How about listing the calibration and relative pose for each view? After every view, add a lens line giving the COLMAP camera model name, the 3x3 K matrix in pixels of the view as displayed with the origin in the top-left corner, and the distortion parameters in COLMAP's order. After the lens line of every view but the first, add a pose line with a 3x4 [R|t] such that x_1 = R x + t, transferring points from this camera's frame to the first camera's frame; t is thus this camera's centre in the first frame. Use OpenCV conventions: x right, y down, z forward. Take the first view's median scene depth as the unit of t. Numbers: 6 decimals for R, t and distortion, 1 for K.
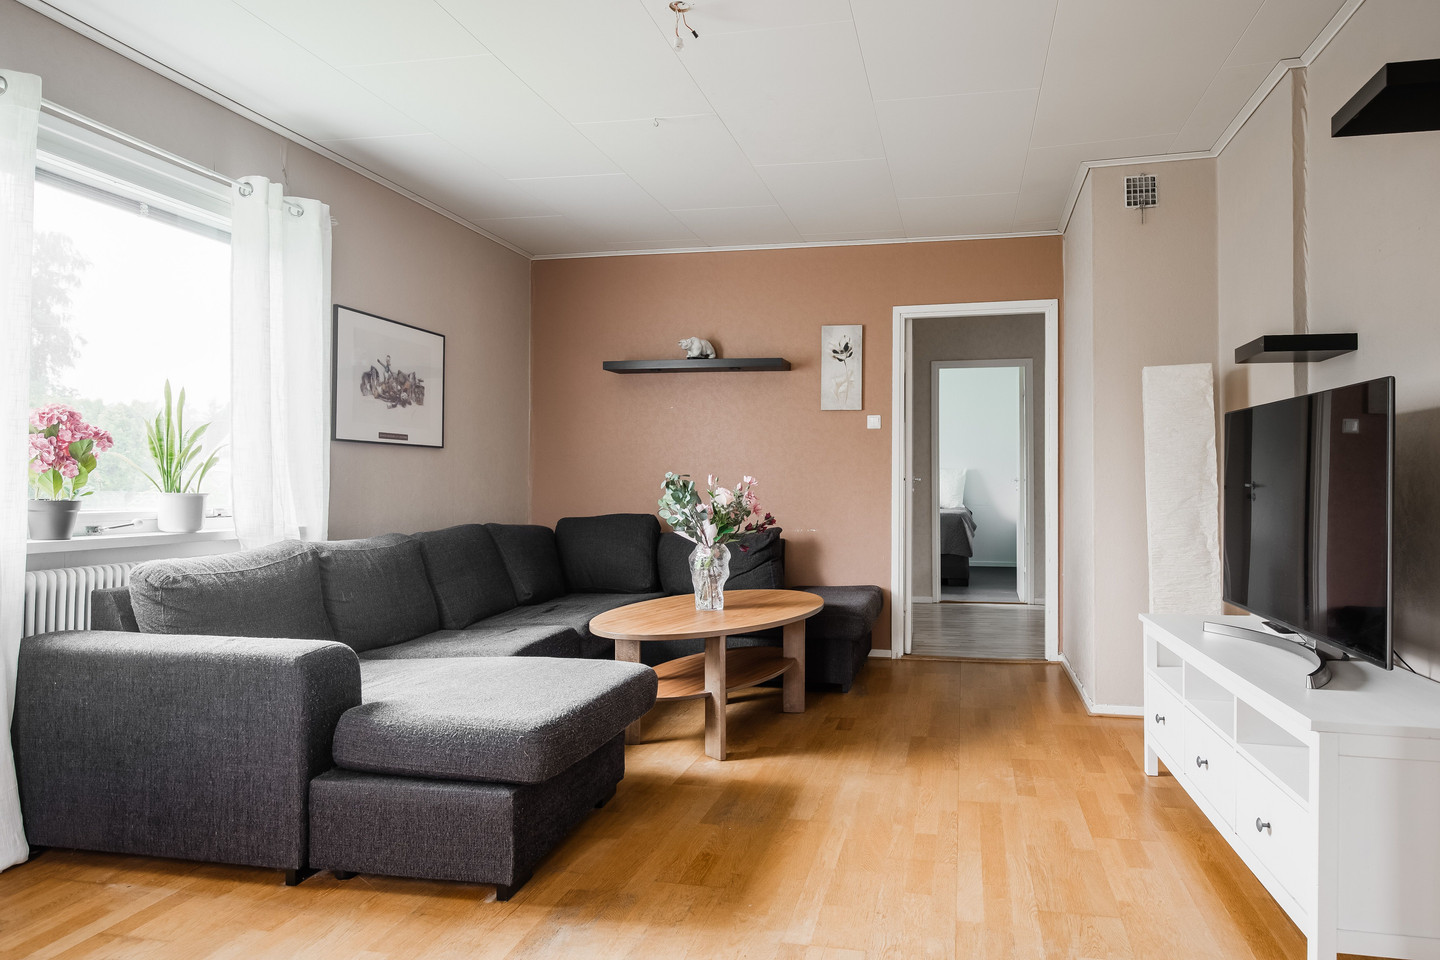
lens RADIAL K [[1085.9, 0, 724.7], [0, 1085.9, 481.8], [0, 0, 1]] dist [-0.000258, 0.001208]
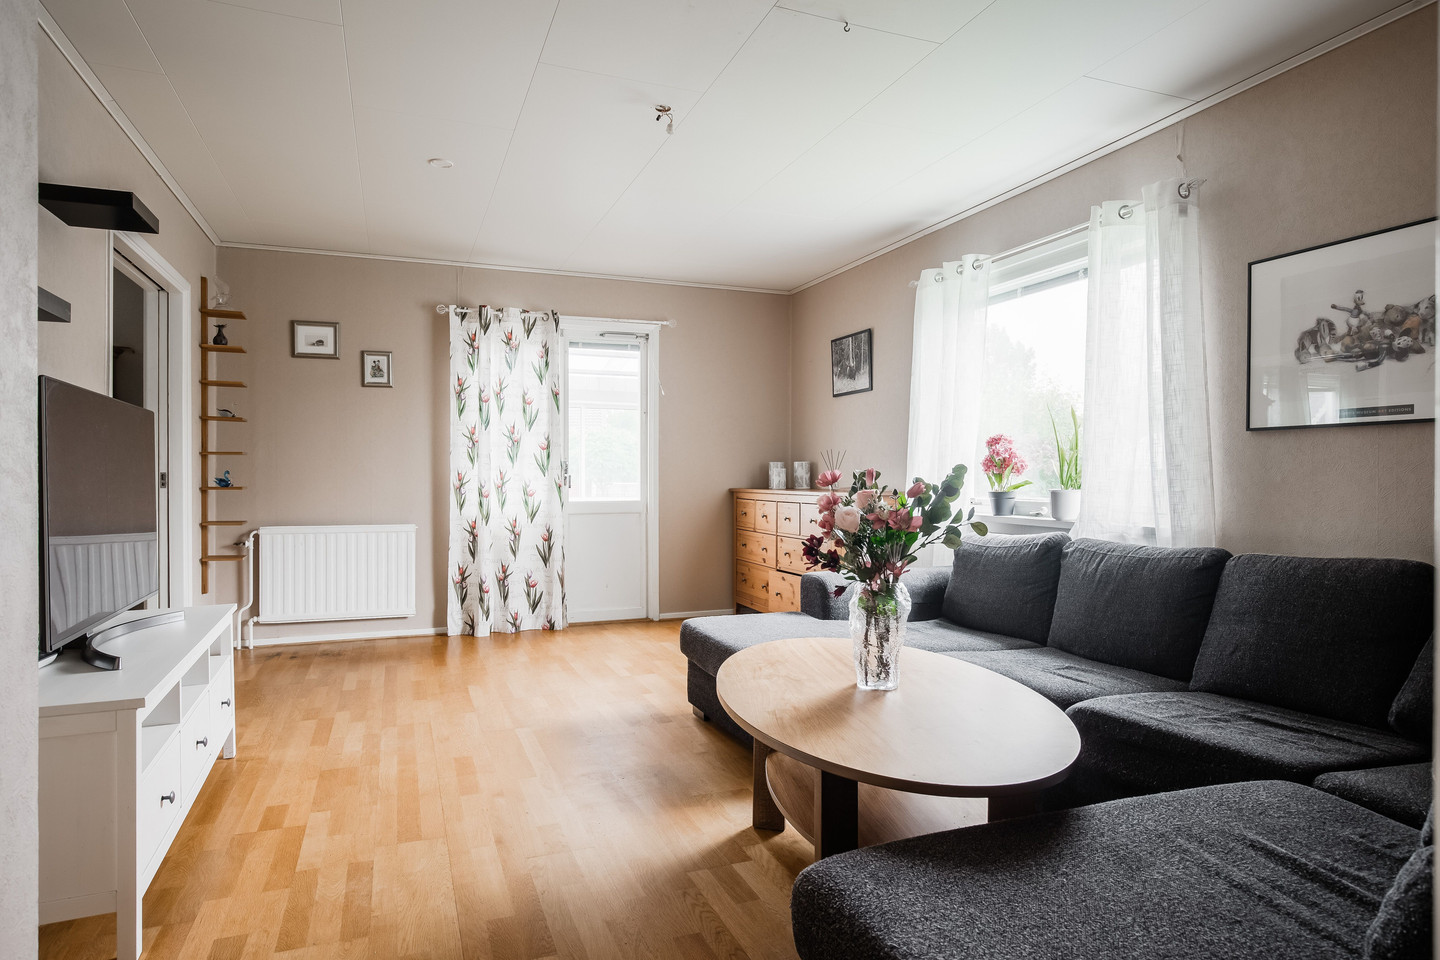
lens RADIAL K [[855.2, 0, 729.8], [0, 855.2, 473.9], [0, 0, 1]] dist [-0.004276, -0.001030]
pose [[-0.833013, -0.008153, -0.553193, 0.300573], [-0.006005, 0.999966, -0.005696, -0.000024], [0.553220, -0.001423, -0.833034, 1.251574]]
